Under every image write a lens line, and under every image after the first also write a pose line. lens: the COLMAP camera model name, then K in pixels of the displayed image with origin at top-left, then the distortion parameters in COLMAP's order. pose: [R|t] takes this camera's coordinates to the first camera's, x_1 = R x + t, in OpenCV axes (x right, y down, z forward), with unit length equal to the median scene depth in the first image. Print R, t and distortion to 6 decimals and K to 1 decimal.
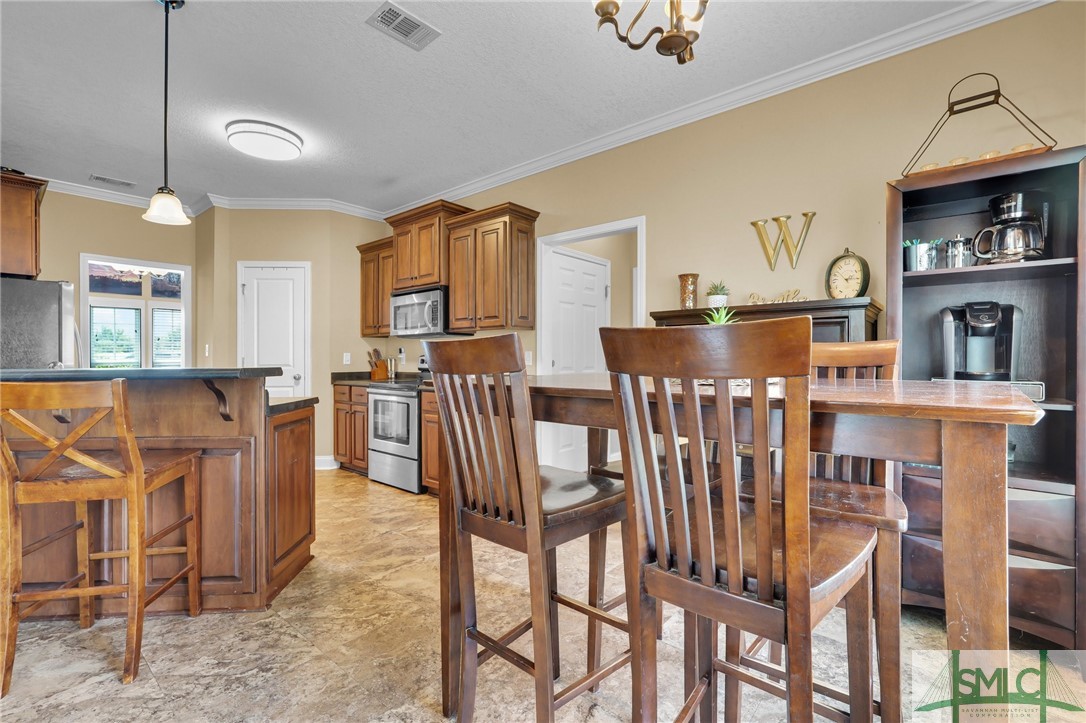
lens RADIAL K [[483.5, 0, 535.9], [0, 483.5, 358.9], [0, 0, 1]] dist [-0.007436, 0.002217]
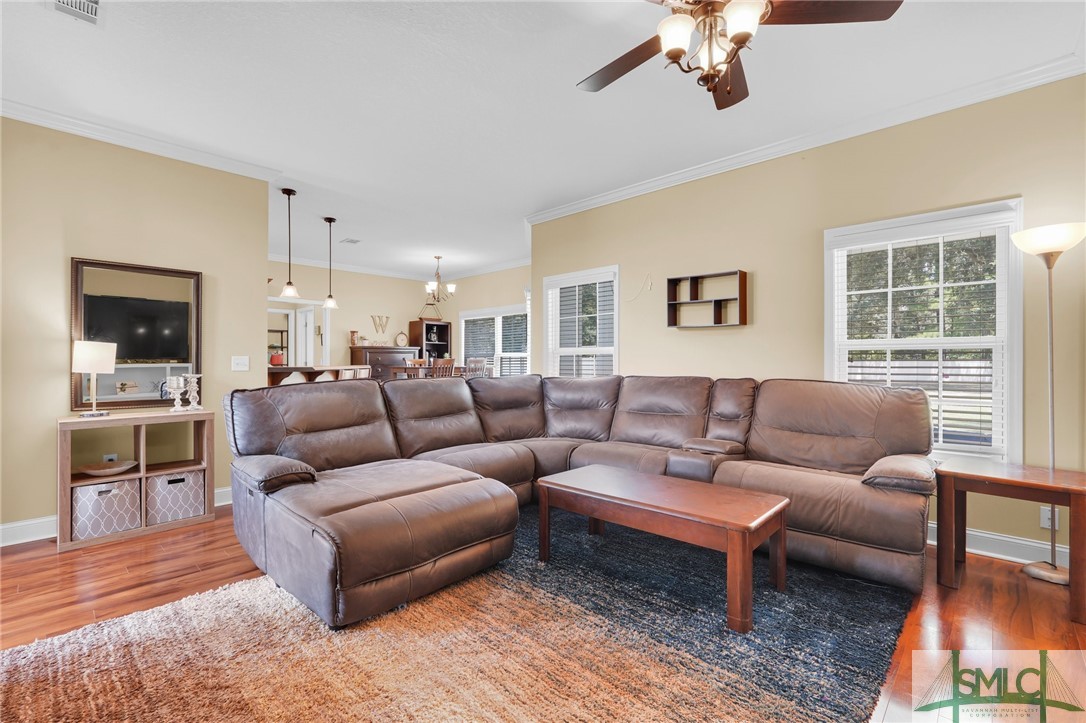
lens RADIAL K [[483.5, 0, 539.9], [0, 483.5, 361.5], [0, 0, 1]] dist [-0.007436, 0.002217]
pose [[0.035612, 0.003349, 0.999360, -1.325238], [0.003845, 0.999987, -0.003488, 0.003952], [-0.999358, 0.003966, 0.035598, -0.062563]]
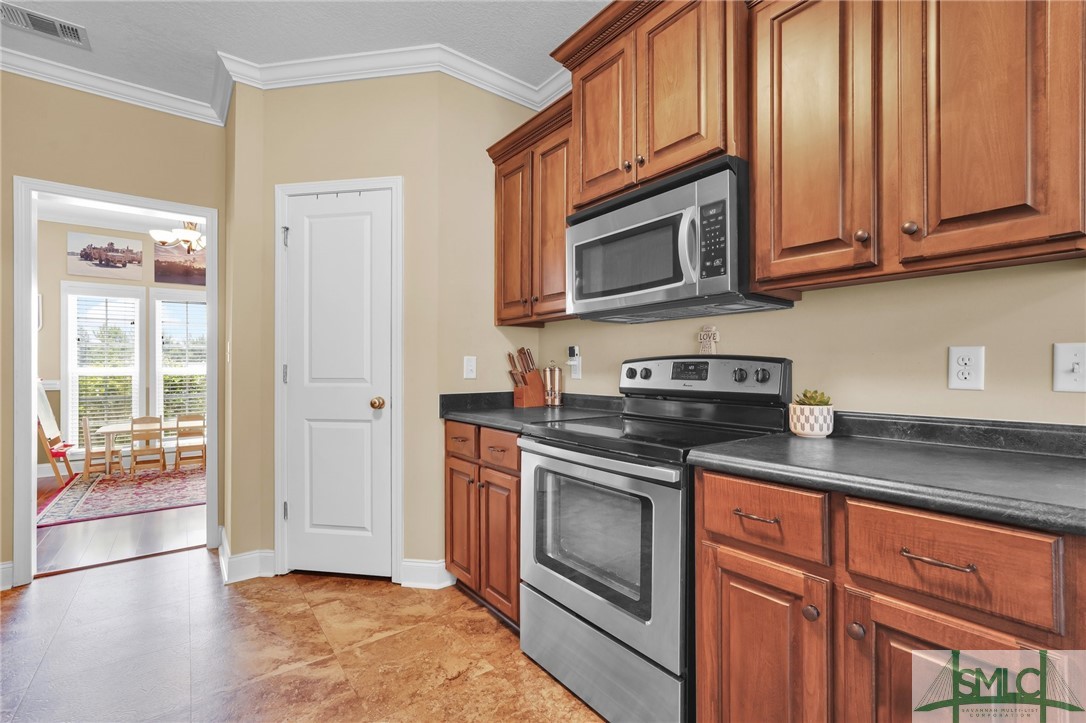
lens RADIAL K [[483.5, 0, 546.2], [0, 483.5, 364.8], [0, 0, 1]] dist [-0.007436, 0.002217]
pose [[0.980049, -0.000116, -0.198756, -0.224456], [-0.000807, 0.999989, -0.004565, -0.000838], [0.198754, 0.004634, 0.980038, 0.549693]]
